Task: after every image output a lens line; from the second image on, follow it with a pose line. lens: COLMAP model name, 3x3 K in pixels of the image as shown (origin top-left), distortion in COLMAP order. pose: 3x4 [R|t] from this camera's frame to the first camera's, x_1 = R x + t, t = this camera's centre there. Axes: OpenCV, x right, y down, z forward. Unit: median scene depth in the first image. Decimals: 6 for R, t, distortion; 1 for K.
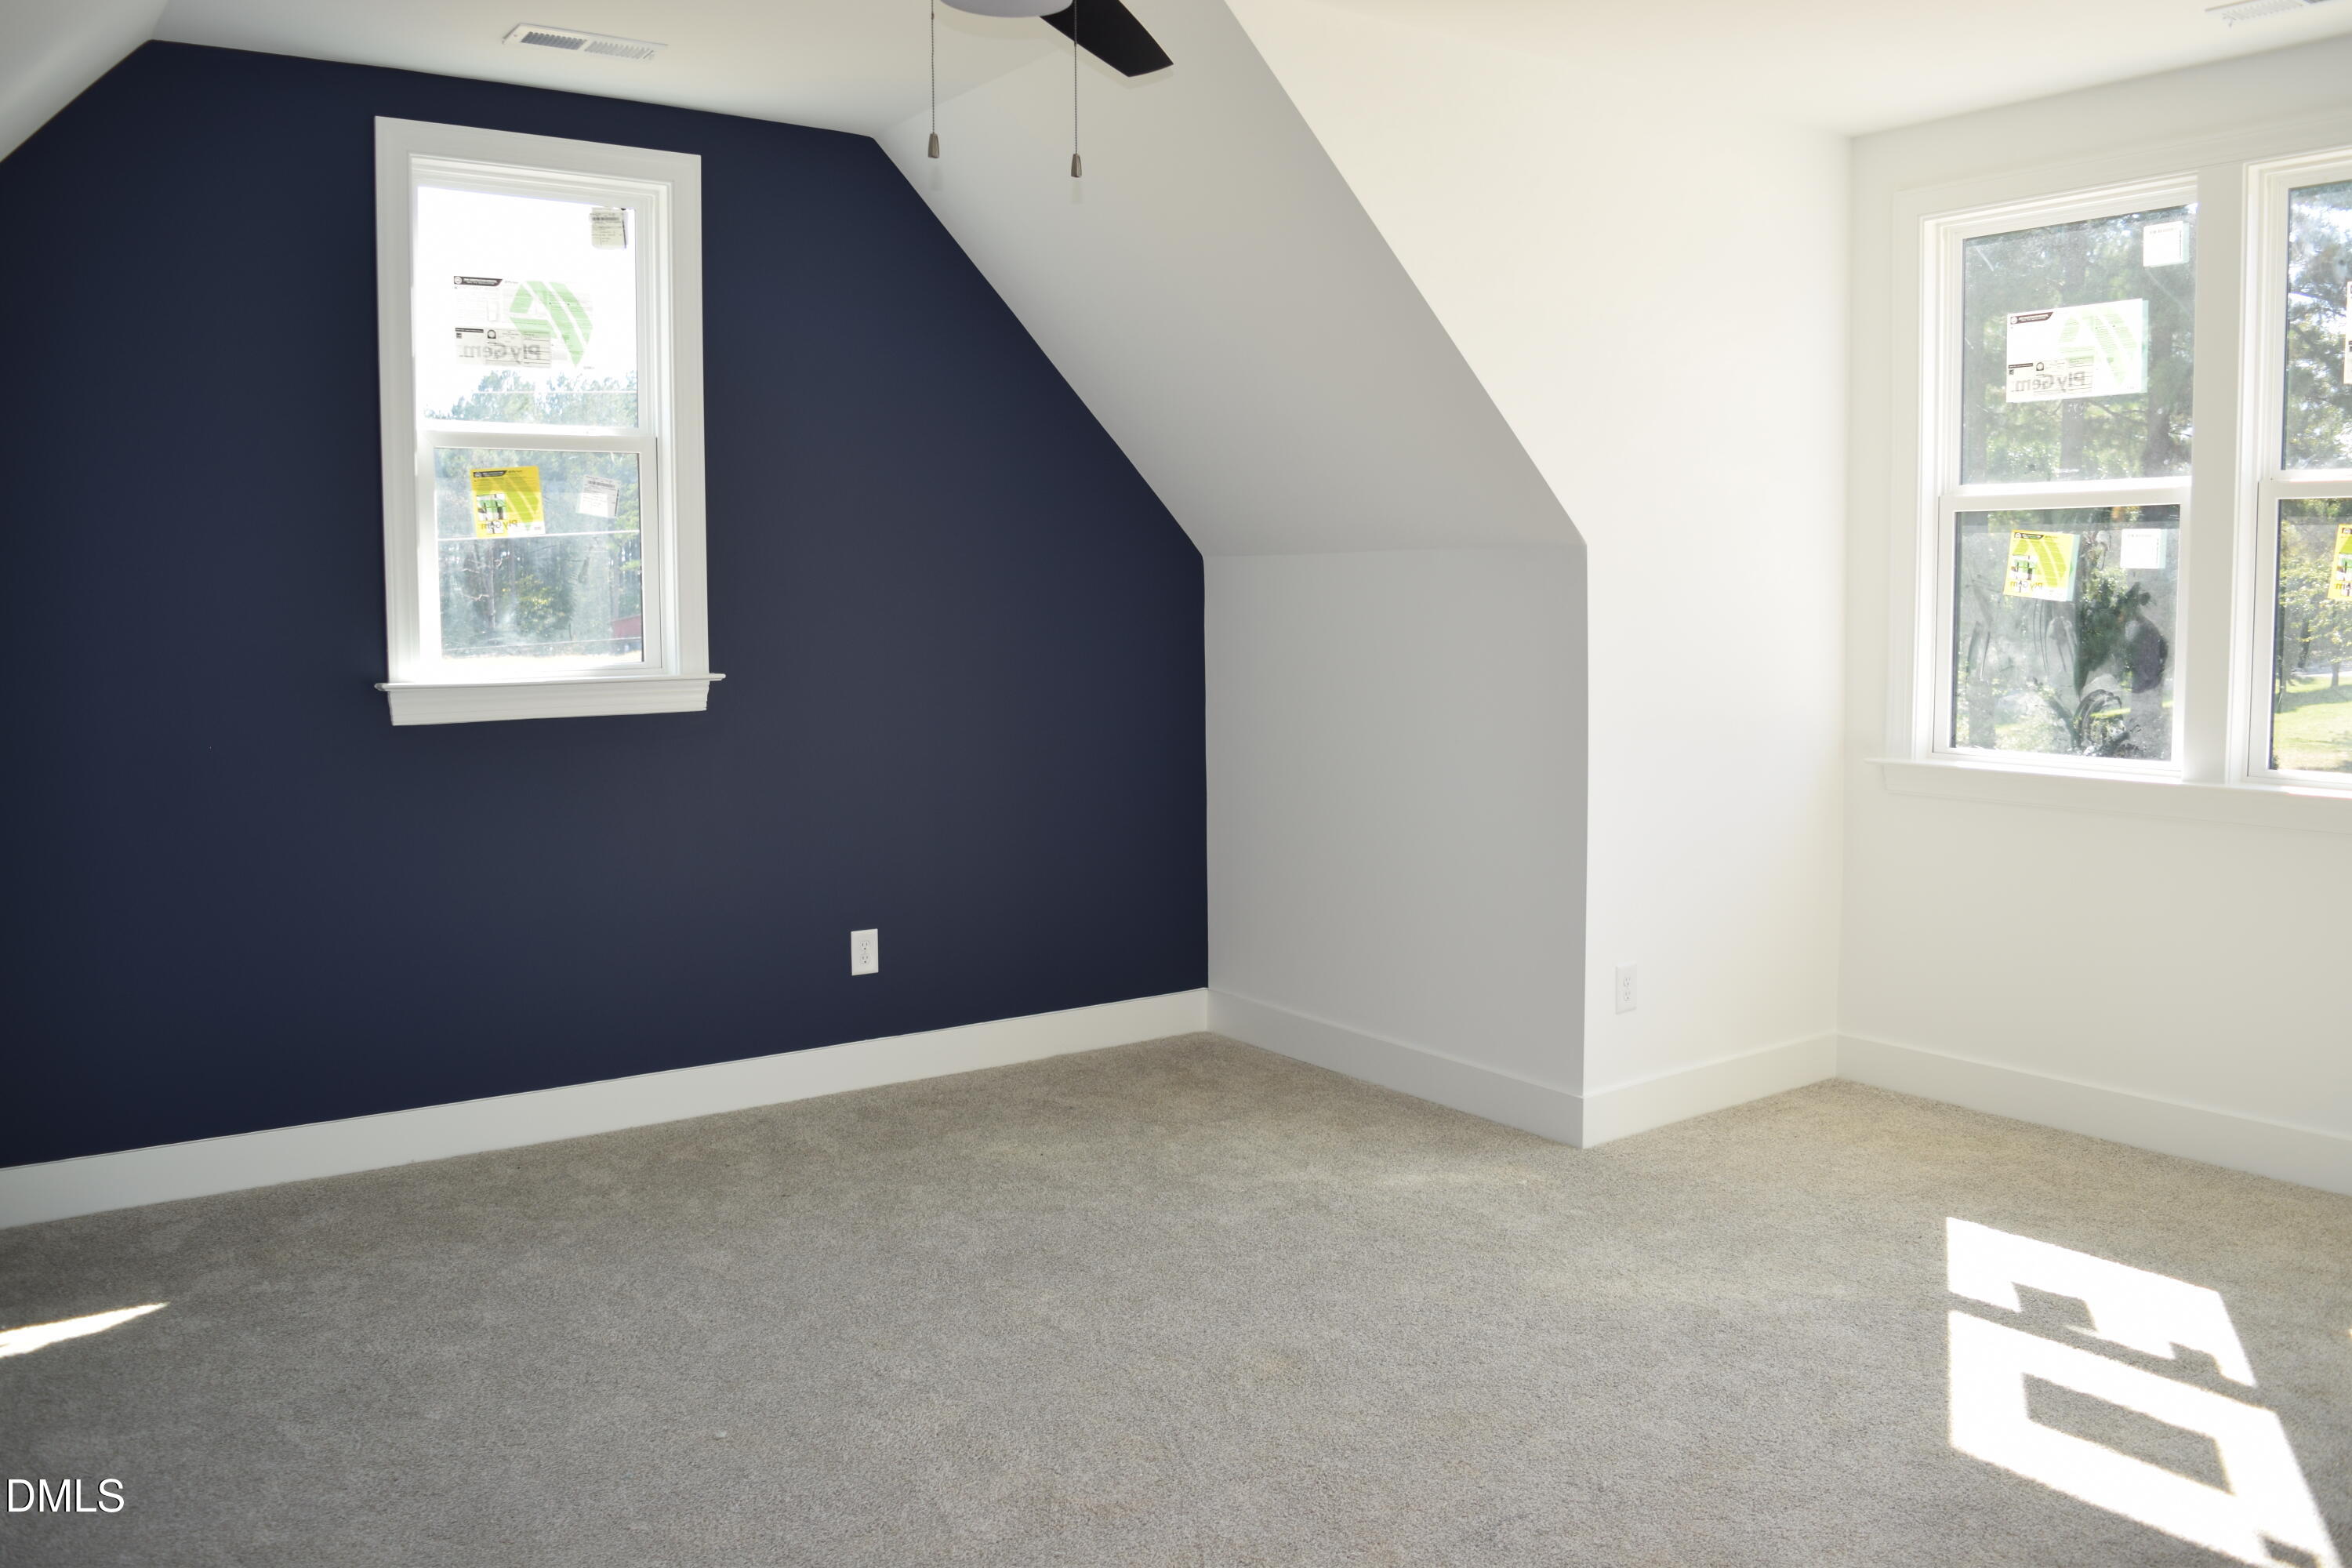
lens RADIAL K [[1861.4, 0, 1152.8], [0, 1861.4, 788.2], [0, 0, 1]] dist [-0.101673, 0.023332]
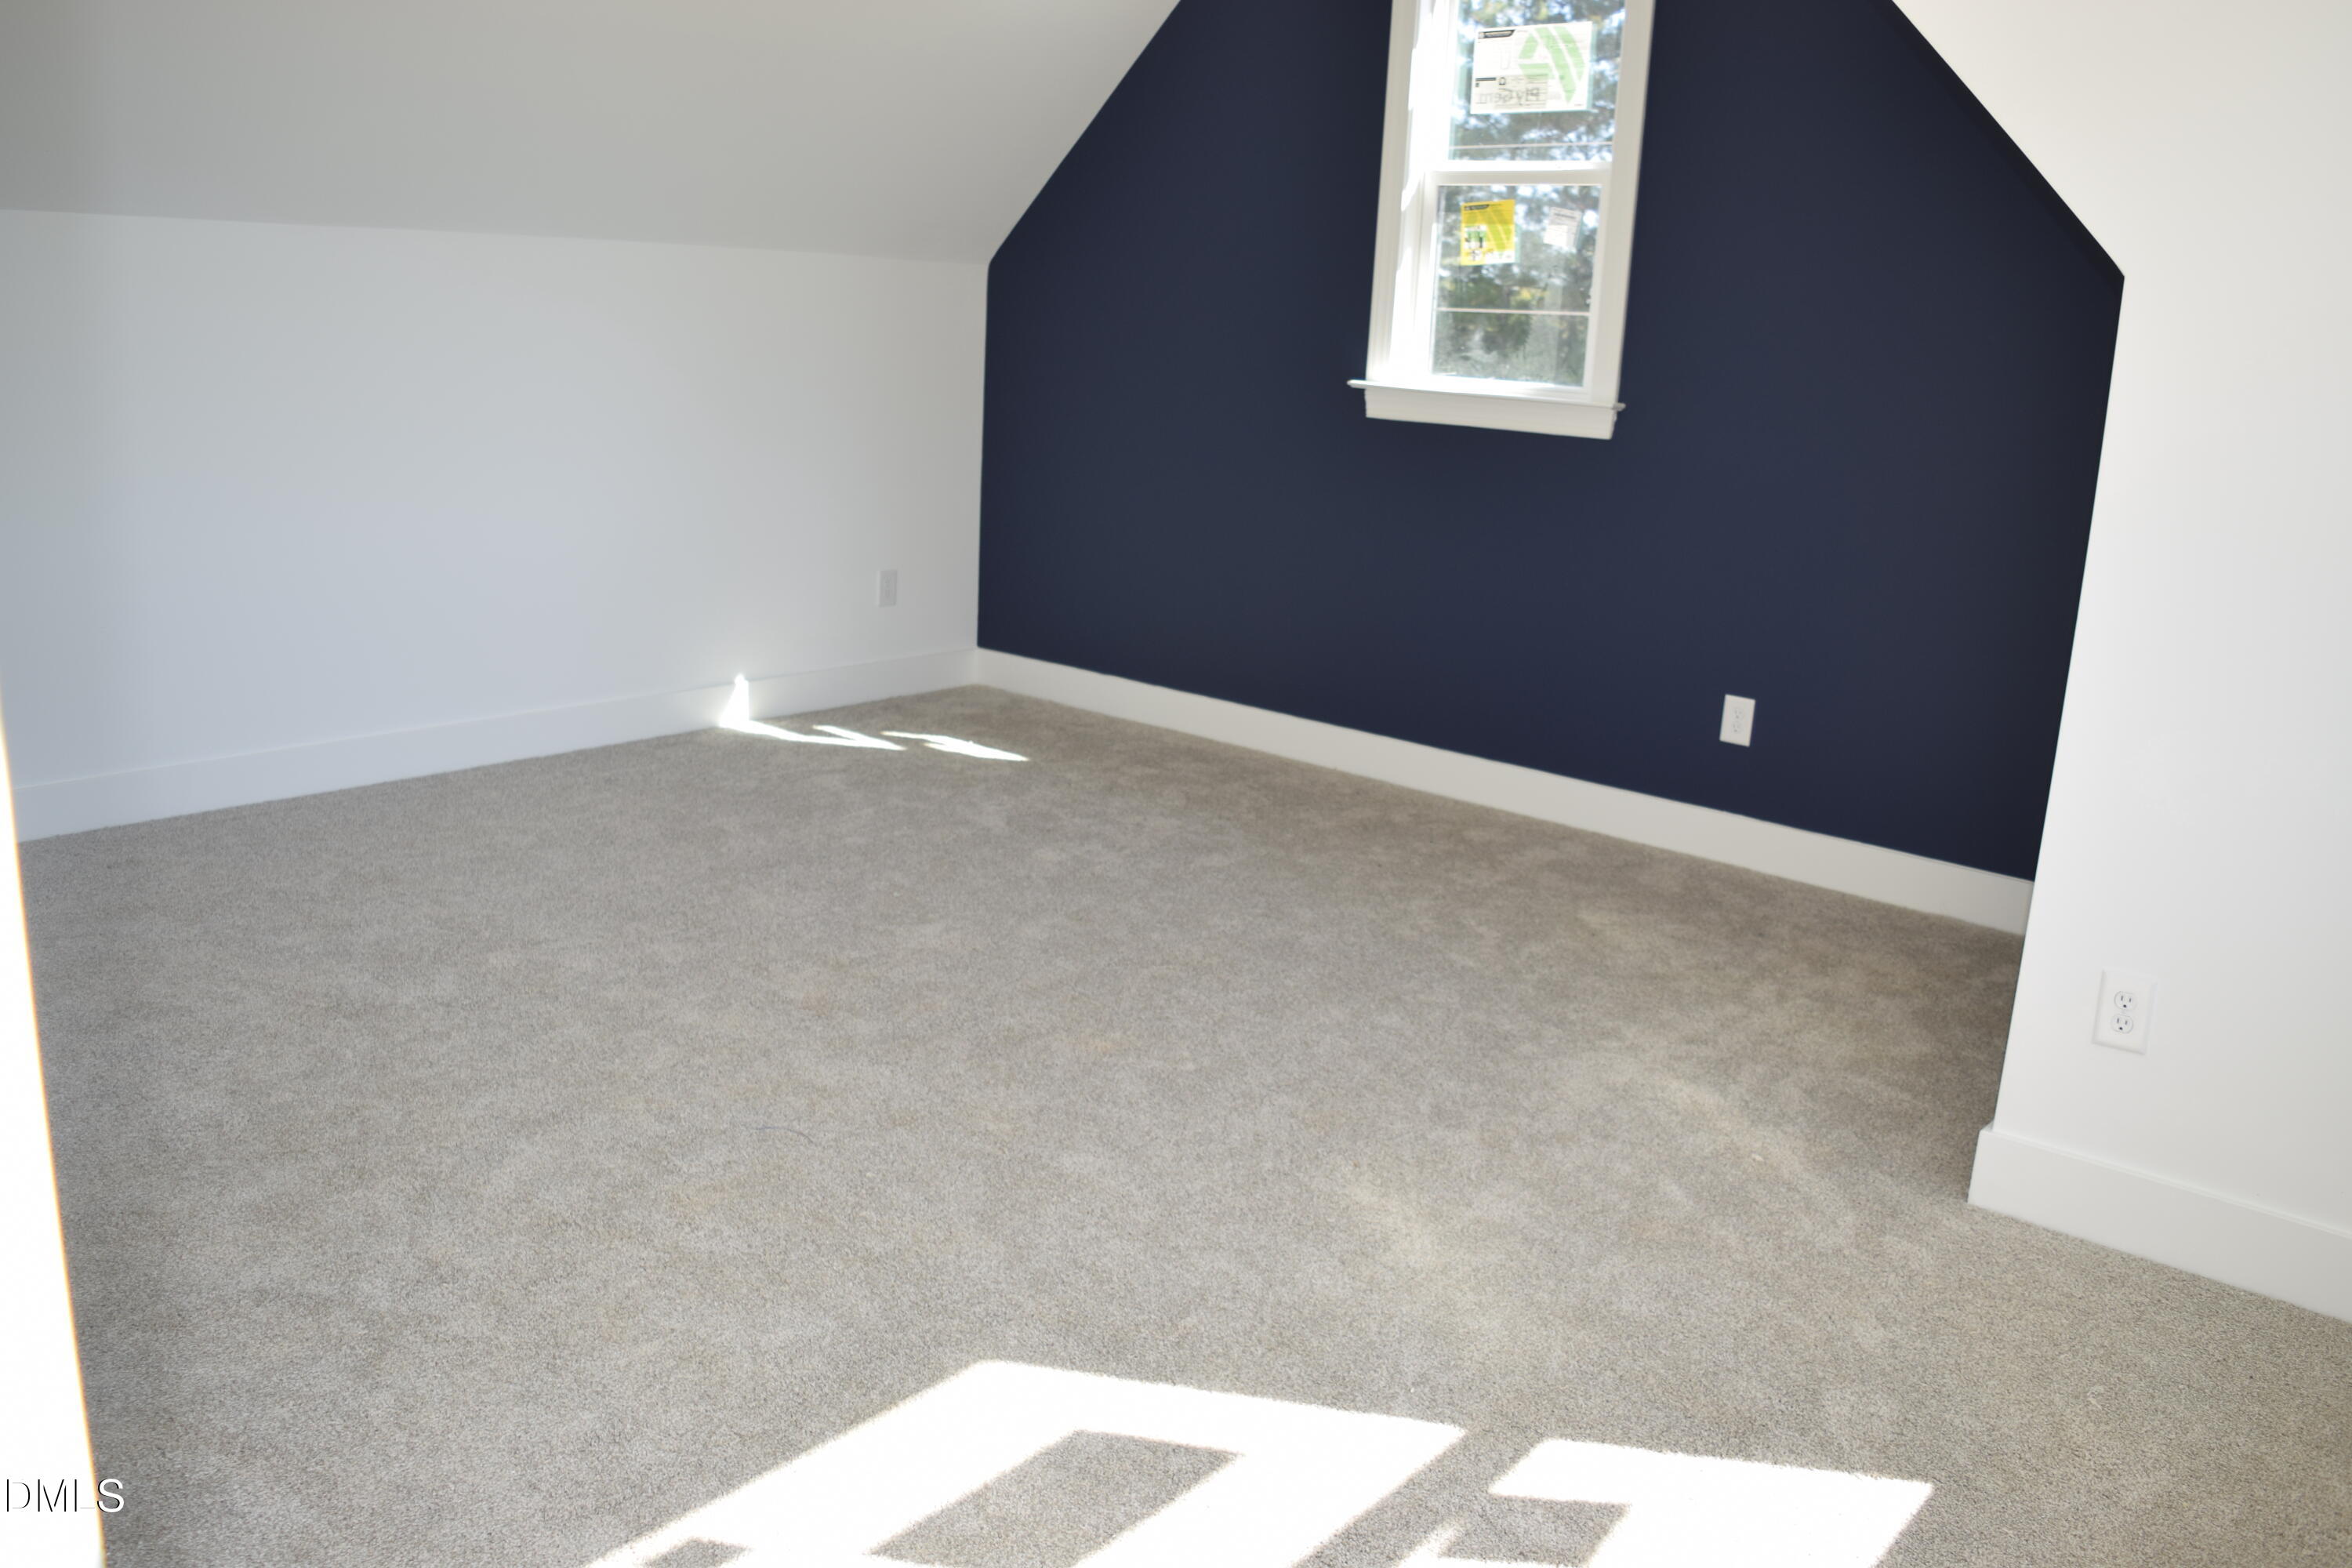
lens RADIAL K [[1861.4, 0, 1167.9], [0, 1861.4, 786.6], [0, 0, 1]] dist [-0.101673, 0.023332]
pose [[0.221297, 0.258020, -0.940454, 0.769062], [-0.148123, 0.962068, 0.229096, -0.058475], [0.963892, 0.088605, 0.251121, 0.561446]]
